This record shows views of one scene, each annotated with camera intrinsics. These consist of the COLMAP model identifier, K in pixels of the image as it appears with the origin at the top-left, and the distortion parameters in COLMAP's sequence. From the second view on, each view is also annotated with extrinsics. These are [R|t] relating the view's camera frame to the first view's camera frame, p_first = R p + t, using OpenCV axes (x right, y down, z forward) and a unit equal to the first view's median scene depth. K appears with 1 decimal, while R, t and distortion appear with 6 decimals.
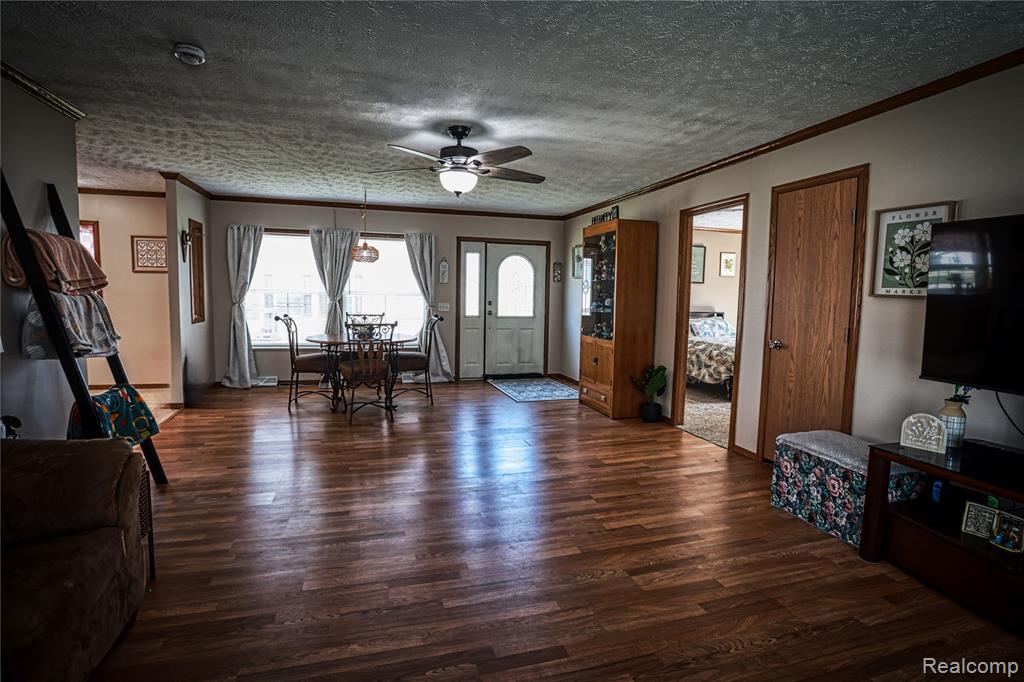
lens RADIAL K [[510.2, 0, 525.7], [0, 510.2, 337.0], [0, 0, 1]] dist [-0.096208, 0.057776]
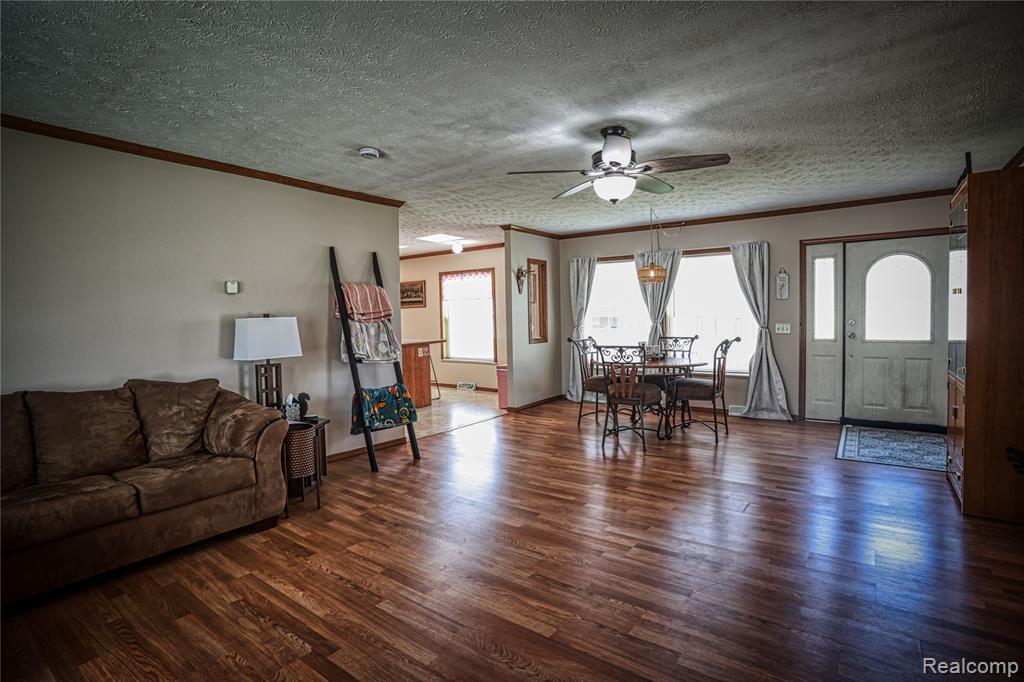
lens RADIAL K [[515.4, 0, 492.9], [0, 515.4, 334.4], [0, 0, 1]] dist [-0.058089, 0.000316]
pose [[0.562421, -0.003387, -0.826844, 0.501019], [-0.041093, 0.998641, -0.032042, -0.008576], [0.825829, 0.051998, 0.561518, 0.322999]]
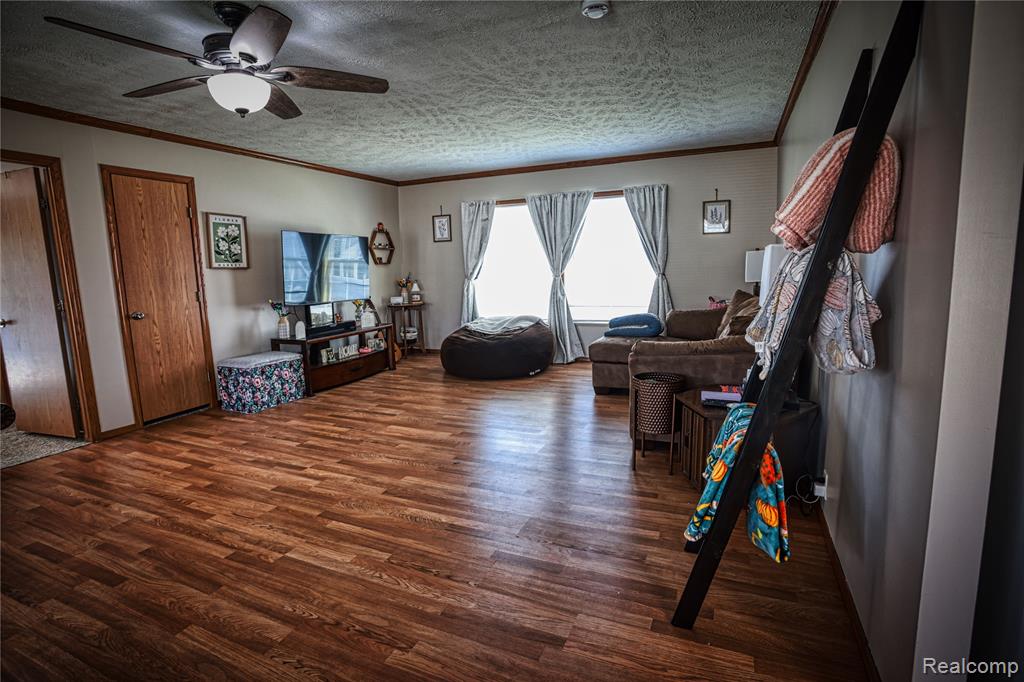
lens RADIAL K [[495.0, 0, 500.0], [0, 495.0, 332.4], [0, 0, 1]] dist [-0.074853, 0.030364]
pose [[-0.740846, -0.081926, 0.666659, -0.824355], [0.076057, 0.975918, 0.204451, -0.108152], [-0.667355, 0.202171, -0.716774, 1.289228]]
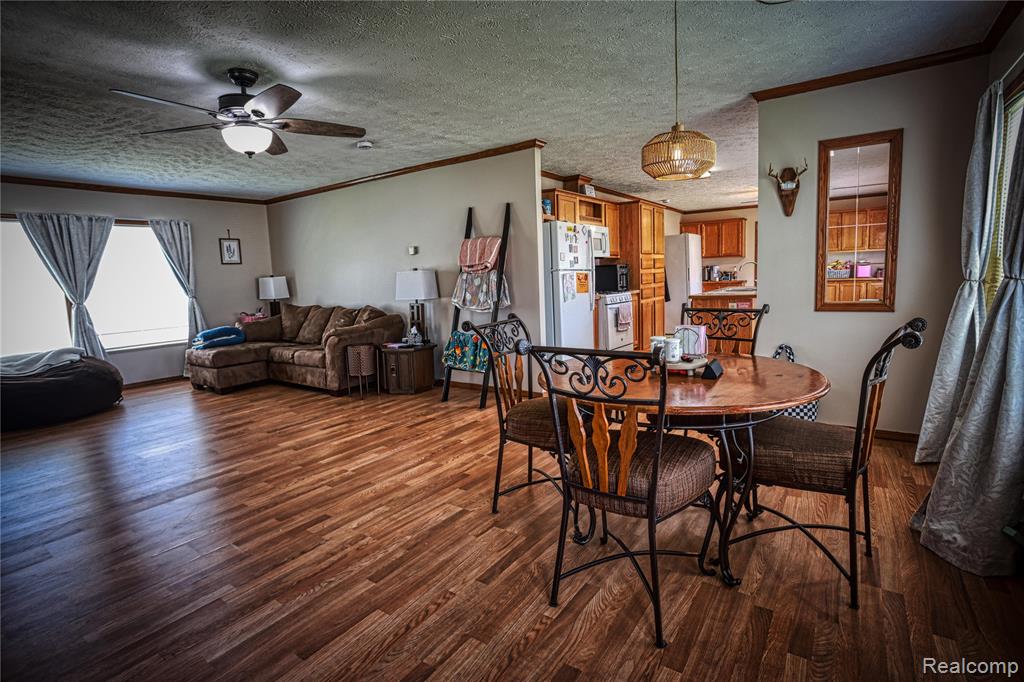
lens RADIAL K [[495.0, 0, 500.0], [0, 495.0, 332.4], [0, 0, 1]] dist [-0.074853, 0.030364]
pose [[-0.812381, 0.082626, -0.577244, 0.012872], [-0.024700, 0.984146, 0.175630, -0.145917], [0.582604, 0.156936, -0.797461, 1.916237]]
